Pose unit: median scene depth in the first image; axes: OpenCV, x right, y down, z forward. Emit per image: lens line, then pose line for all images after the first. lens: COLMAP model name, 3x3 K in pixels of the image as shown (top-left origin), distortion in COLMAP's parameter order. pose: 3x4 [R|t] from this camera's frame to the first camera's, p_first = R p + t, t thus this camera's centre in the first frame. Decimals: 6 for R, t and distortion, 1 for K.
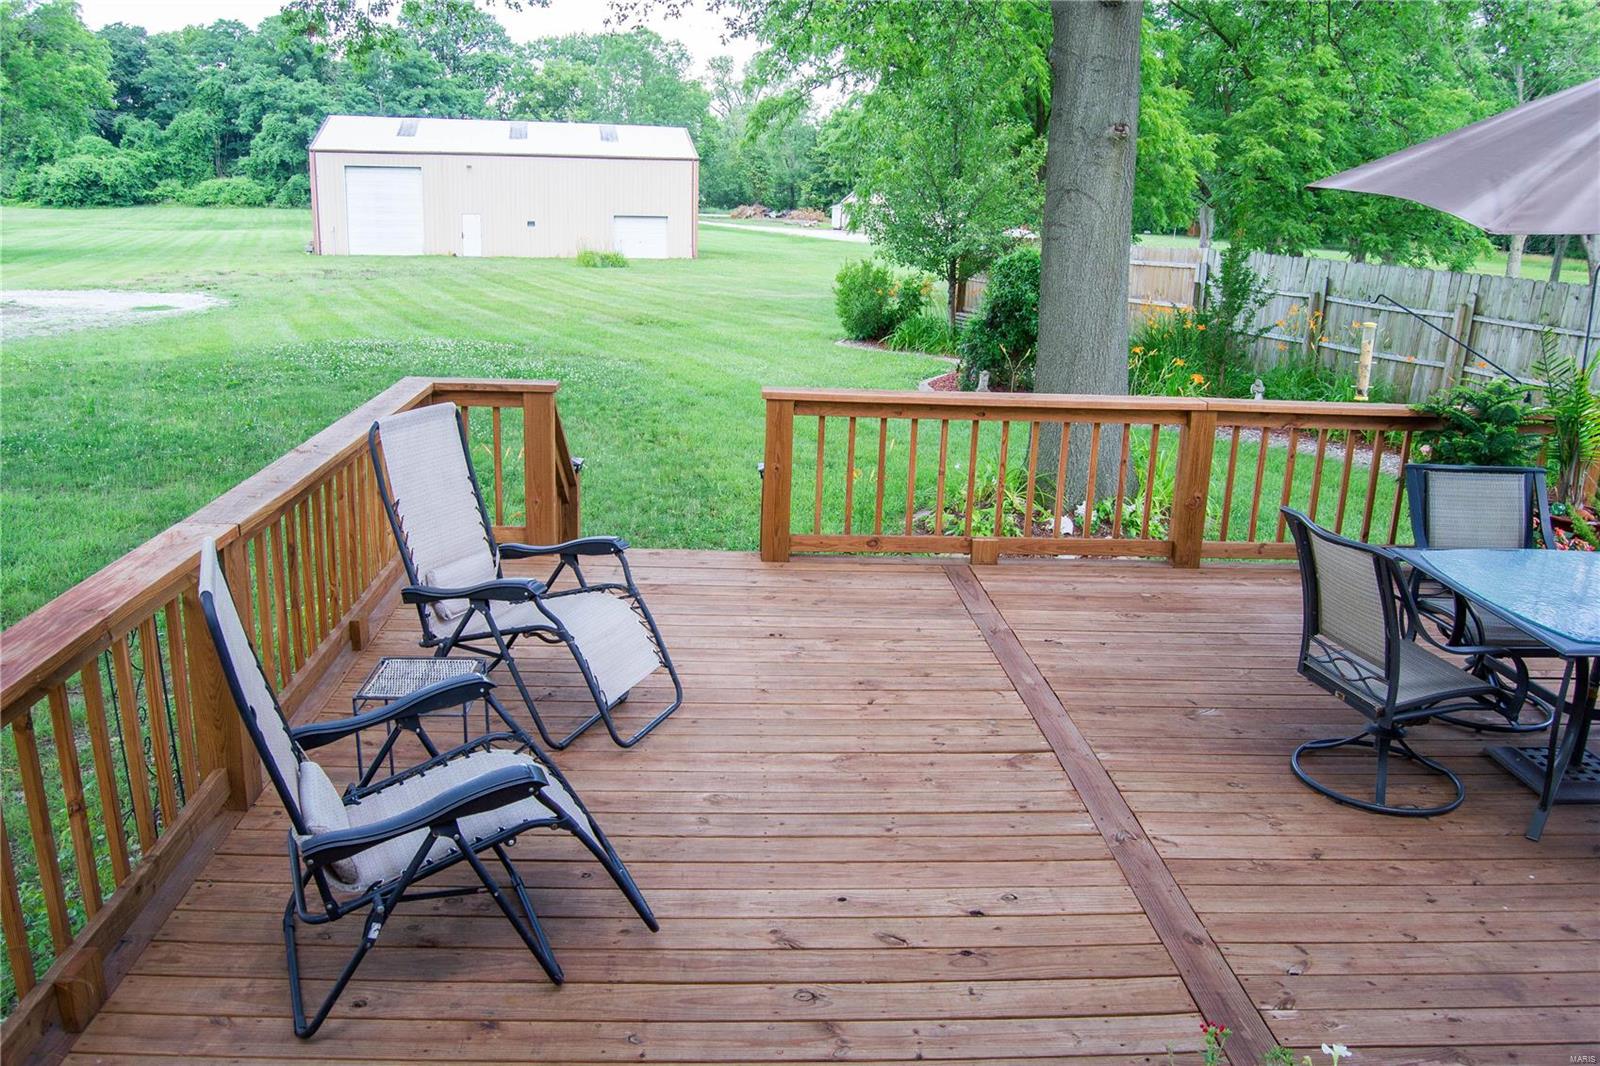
lens RADIAL K [[1269.6, 0, 796.4], [0, 1269.6, 535.6], [0, 0, 1]] dist [-0.087372, 0.030287]
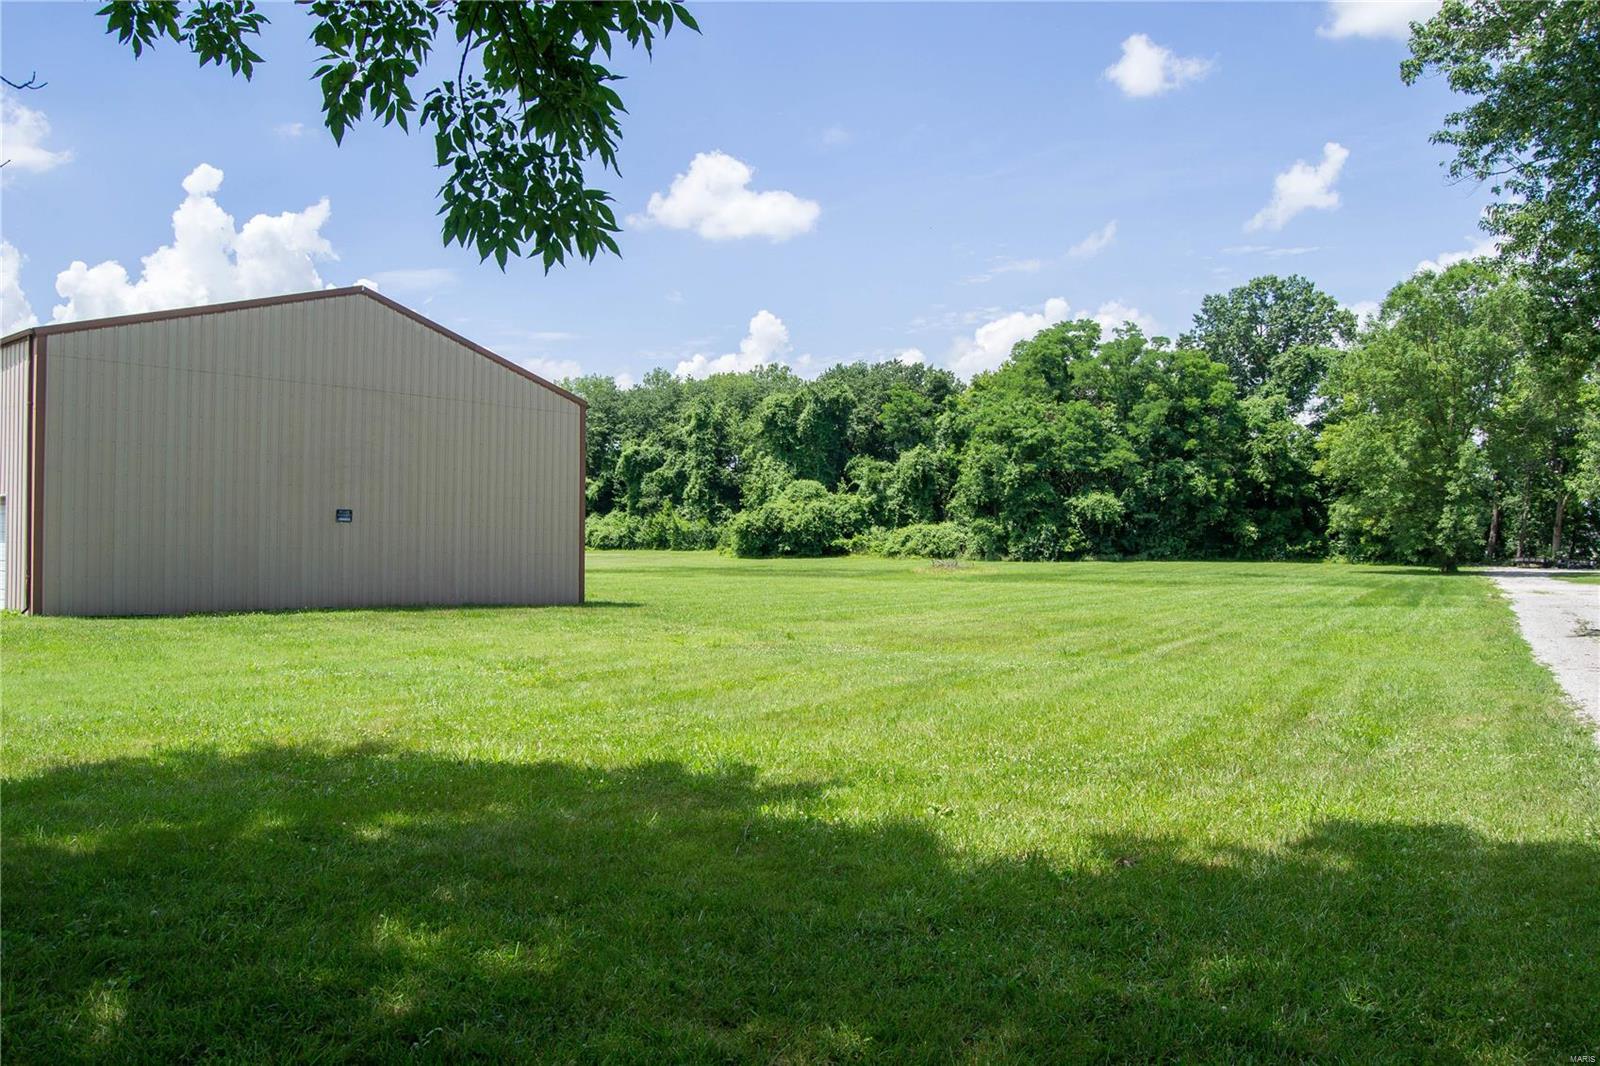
lens RADIAL K [[1269.6, 0, 803.8], [0, 1269.6, 530.2], [0, 0, 1]] dist [-0.087372, 0.030287]
pose [[0.622910, -0.033777, -0.781564, 0.141177], [-0.198227, 0.959646, -0.199461, -0.101144], [0.756762, 0.279173, 0.591078, 0.443887]]
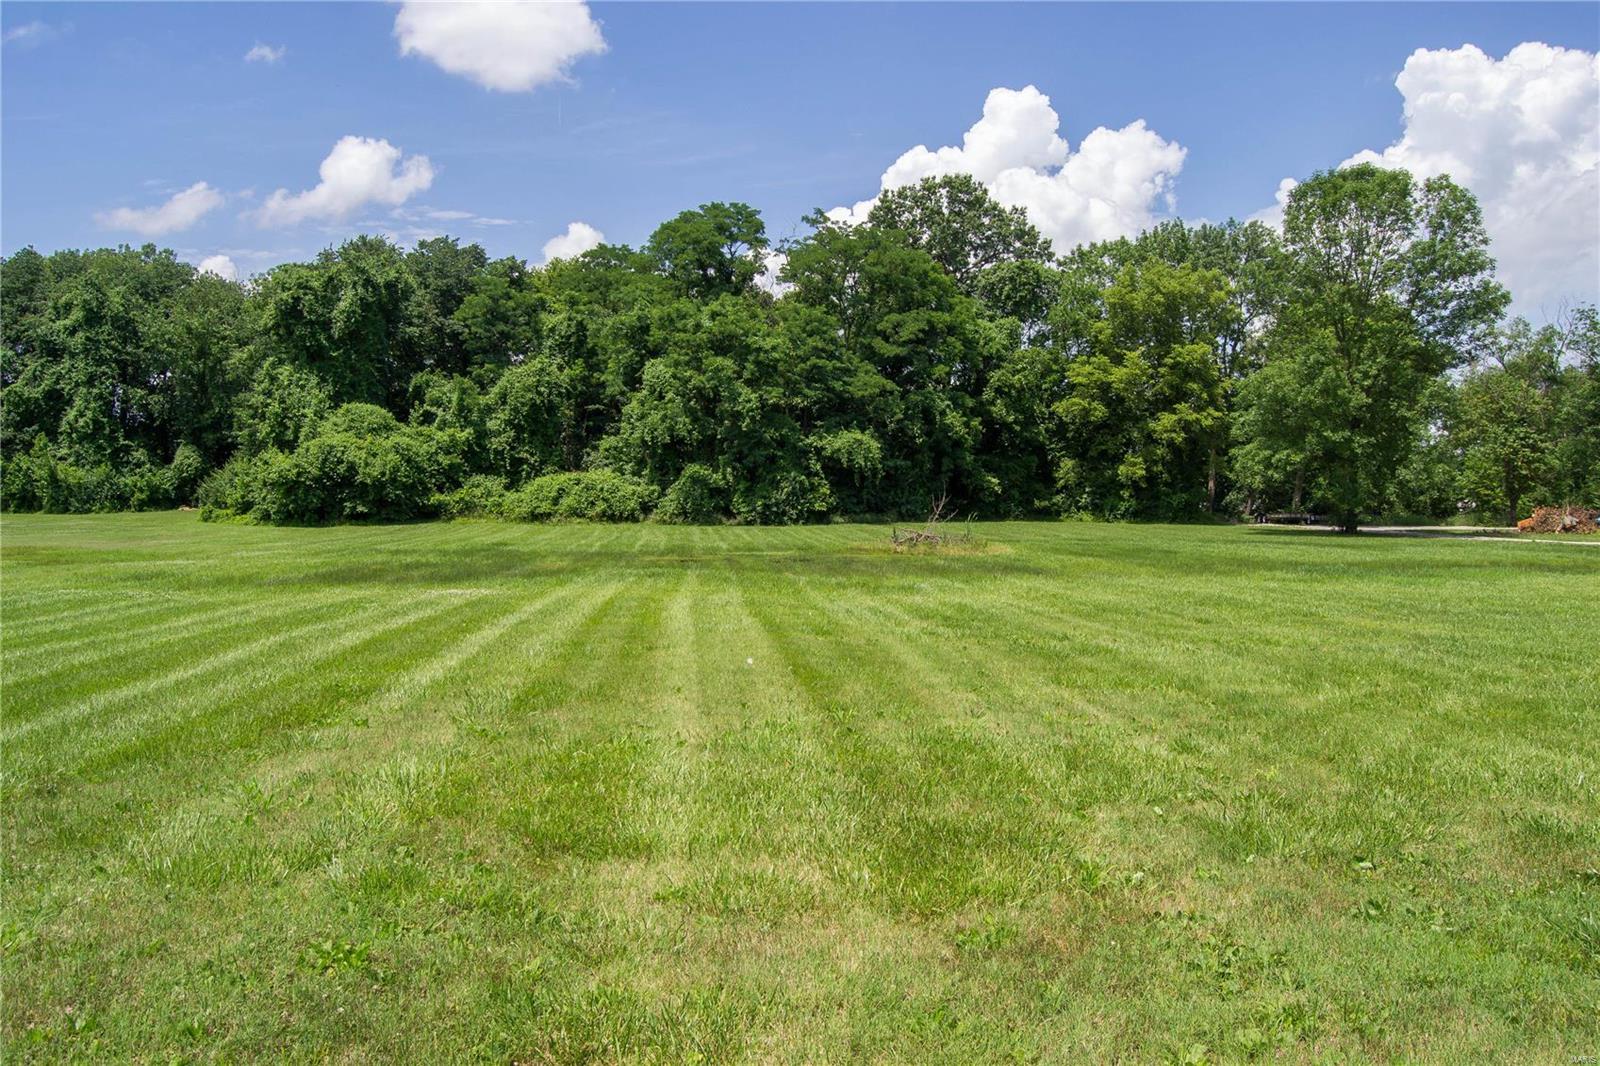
lens RADIAL K [[1269.6, 0, 793.9], [0, 1269.6, 523.0], [0, 0, 1]] dist [-0.087372, 0.030287]
pose [[0.955550, -0.023090, -0.293924, -0.198362], [-0.052713, 0.967486, -0.247372, -0.129603], [0.290079, 0.251870, 0.923264, 0.505676]]
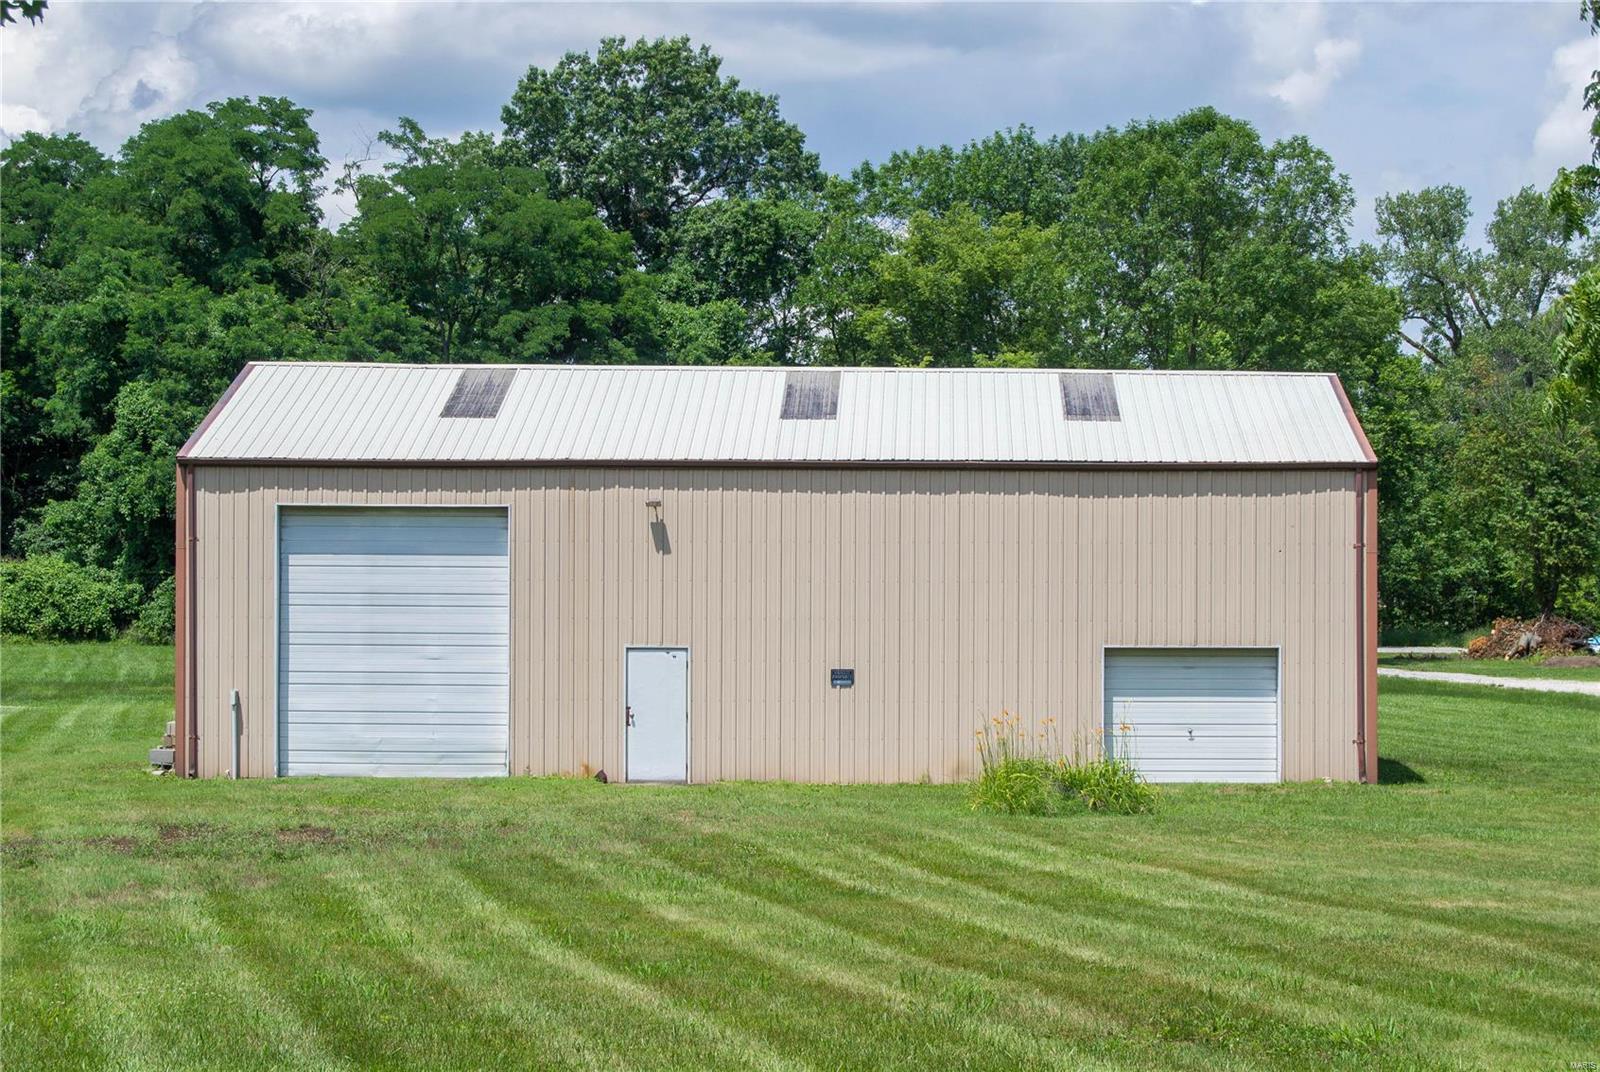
lens RADIAL K [[3760.8, 0, 799.2], [0, 3760.8, 542.8], [0, 0, 1]] dist [-0.017209, 0.000000]
pose [[0.975422, -0.027095, -0.218672, -0.008236], [-0.034255, 0.961699, -0.271959, -0.011214], [0.217666, 0.272766, 0.937134, 0.049589]]
